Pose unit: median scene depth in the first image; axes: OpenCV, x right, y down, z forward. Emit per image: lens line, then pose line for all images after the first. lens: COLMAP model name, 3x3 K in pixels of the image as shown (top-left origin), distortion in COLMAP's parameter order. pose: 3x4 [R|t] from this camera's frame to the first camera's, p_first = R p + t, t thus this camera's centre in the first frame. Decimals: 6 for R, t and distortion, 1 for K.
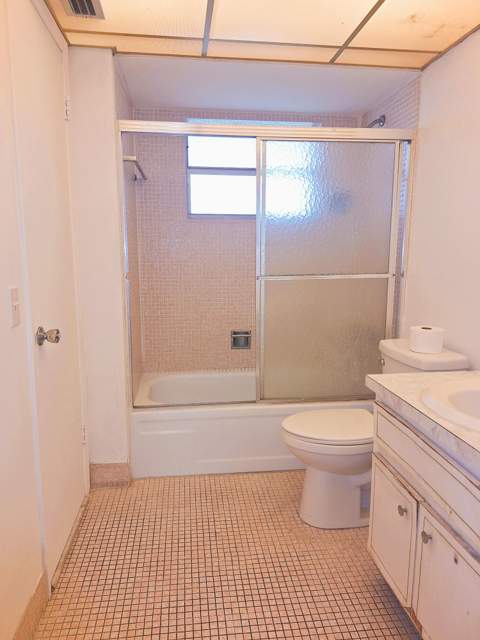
lens RADIAL K [[450.7, 0, 232.2], [0, 450.7, 324.1], [0, 0, 1]] dist [0.073084, -0.088598]
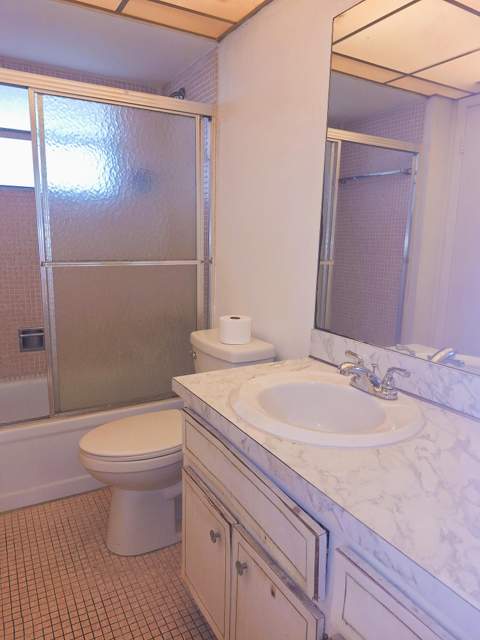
lens RADIAL K [[450.7, 0, 232.2], [0, 450.7, 324.1], [0, 0, 1]] dist [0.073084, -0.088598]
pose [[0.924938, -0.054401, 0.376206, 0.061201], [0.044183, 0.998384, 0.035742, -0.010529], [-0.377542, -0.016437, 0.925846, 0.121209]]
